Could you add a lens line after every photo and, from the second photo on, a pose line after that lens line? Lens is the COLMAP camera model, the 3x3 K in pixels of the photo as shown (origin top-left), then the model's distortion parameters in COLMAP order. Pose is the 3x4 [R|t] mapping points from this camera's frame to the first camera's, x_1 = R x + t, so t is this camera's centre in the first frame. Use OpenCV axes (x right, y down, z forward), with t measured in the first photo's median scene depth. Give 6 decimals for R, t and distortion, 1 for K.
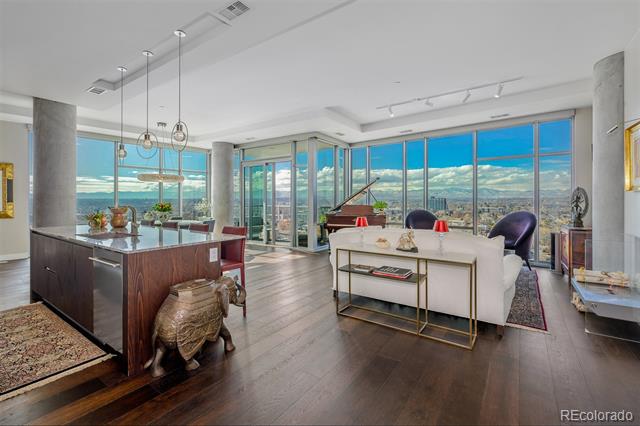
lens RADIAL K [[284.4, 0, 321.6], [0, 284.4, 203.3], [0, 0, 1]] dist [-0.003511, -0.002315]
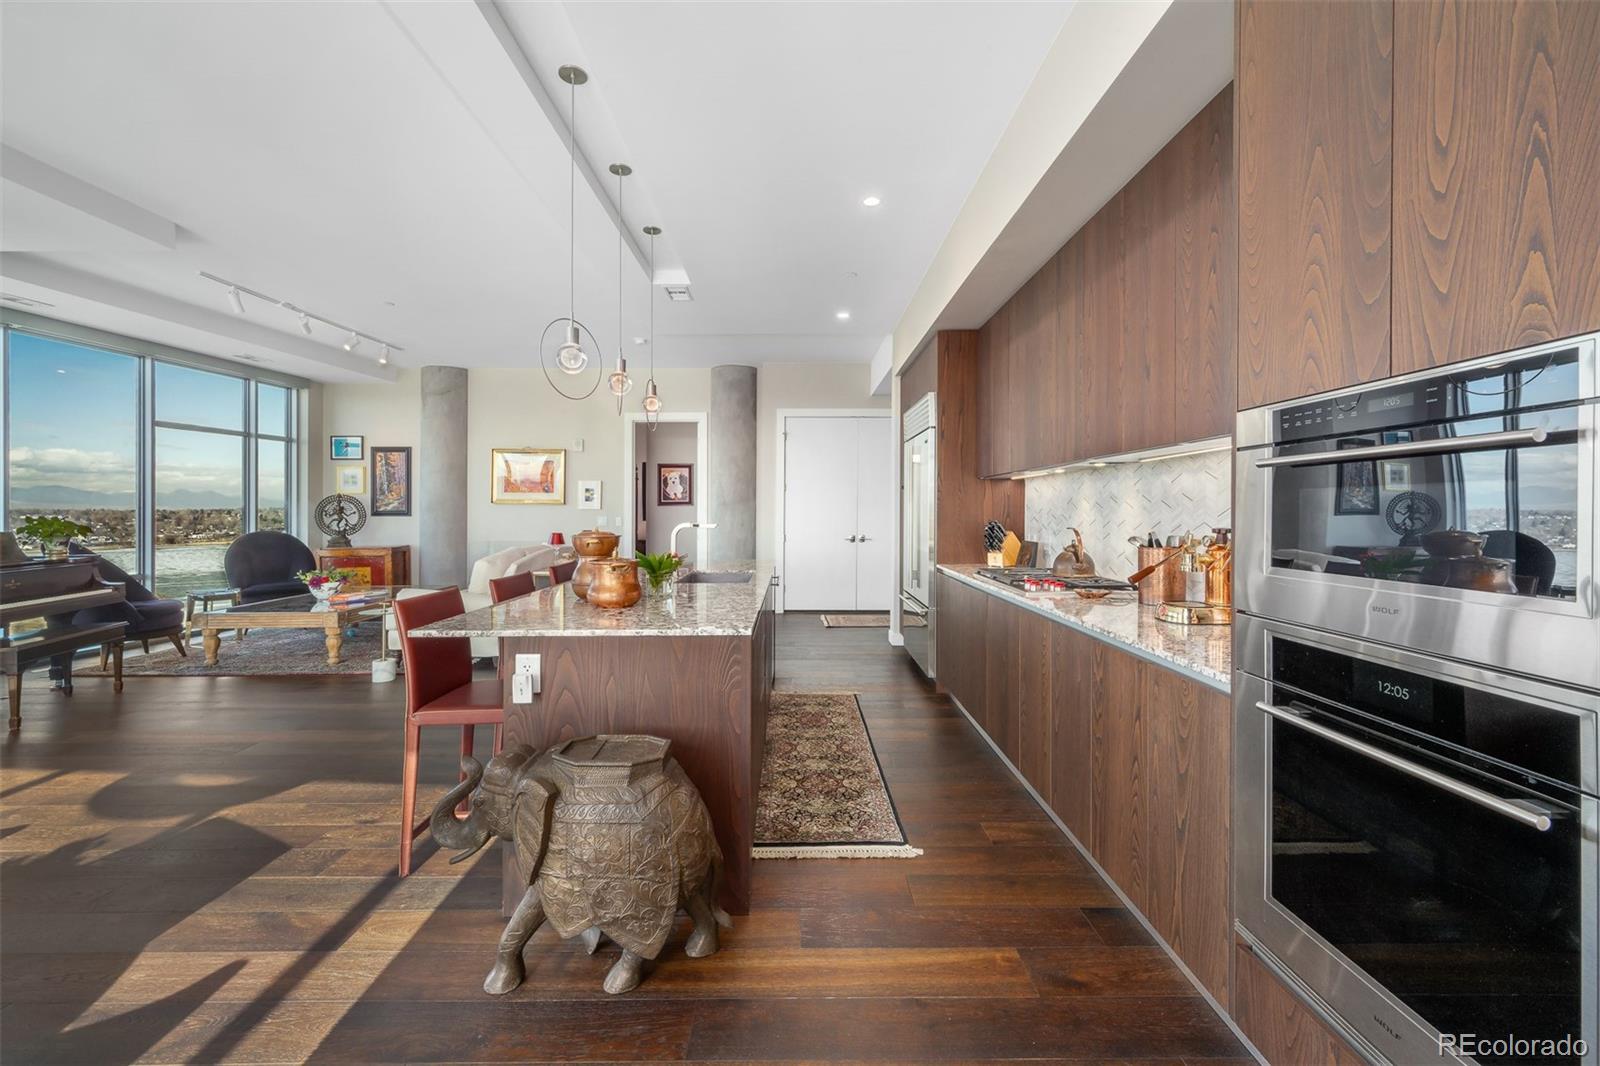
lens RADIAL K [[653.8, 0, 800.1], [0, 653.8, 512.1], [0, 0, 1]] dist [-0.001722, -0.000069]
pose [[-0.575909, -0.001747, 0.817512, -0.849961], [0.010878, 0.999893, 0.009799, -0.009771], [-0.817442, 0.014536, -0.575828, 0.719532]]
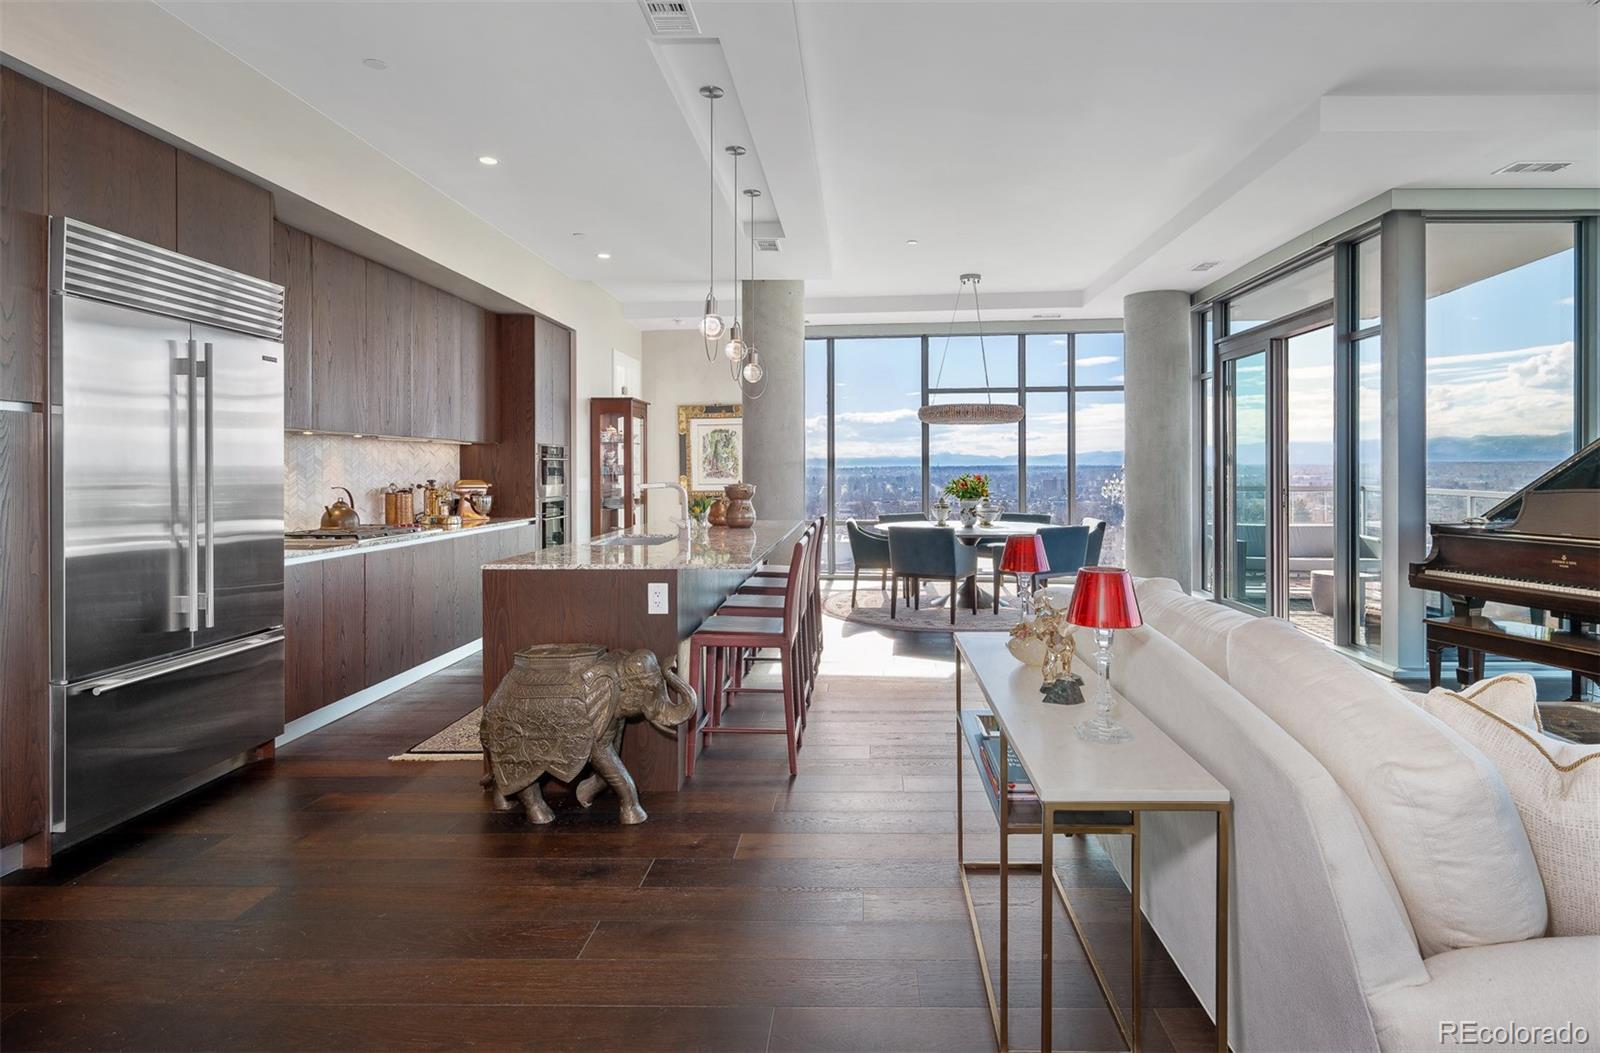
lens RADIAL K [[854.3, 0, 852.7], [0, 854.3, 475.8], [0, 0, 1]] dist [-0.005839, -0.000629]
pose [[0.556155, 0.003513, -0.831071, 0.336659], [-0.004366, 0.999990, 0.001306, -0.003433], [0.831067, 0.002902, 0.556165, 0.203554]]
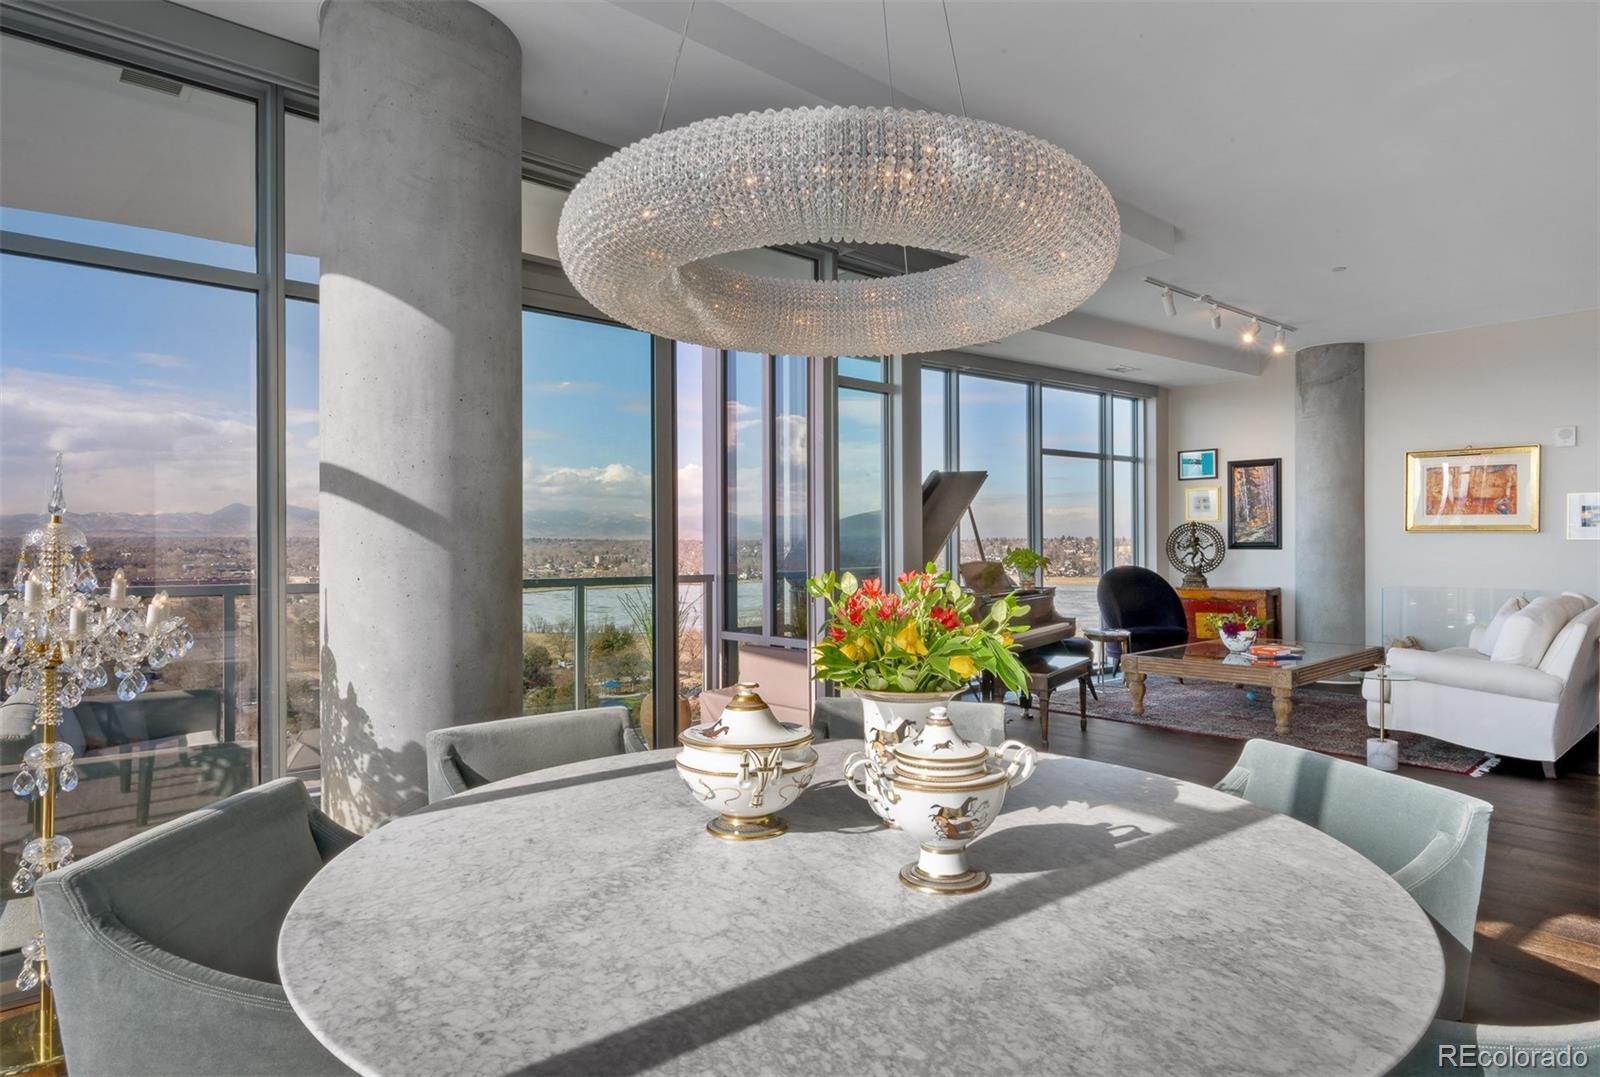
lens RADIAL K [[902.1, 0, 804.0], [0, 902.1, 542.1], [0, 0, 1]] dist [-0.003412, -0.000016]
pose [[0.230862, 0.001512, 0.972985, -0.831095], [0.013912, 0.999891, -0.004855, -0.011697], [-0.972887, 0.014657, 0.230816, 0.984157]]
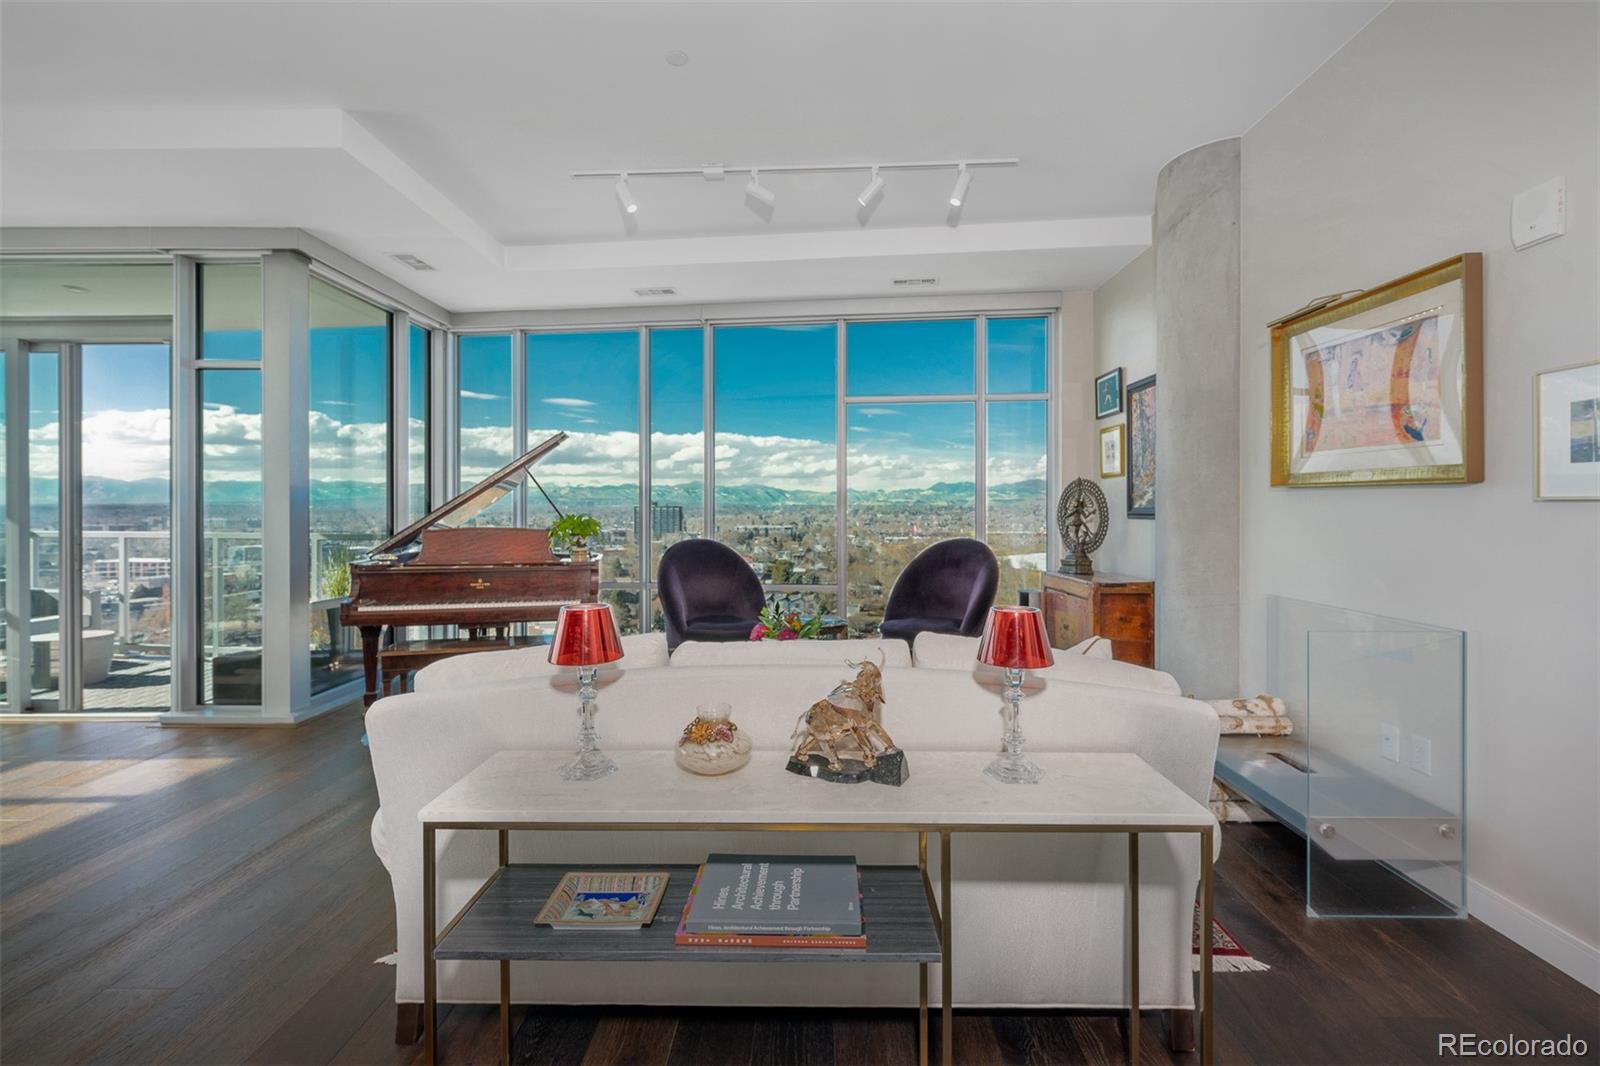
lens RADIAL K [[697.3, 0, 806.1], [0, 697.3, 513.3], [0, 0, 1]] dist [-0.000774, -0.000245]
pose [[0.830921, -0.002430, 0.556384, 0.006911], [0.006199, 0.999969, -0.004892, -0.002536], [-0.556355, 0.007514, 0.830911, 0.266780]]
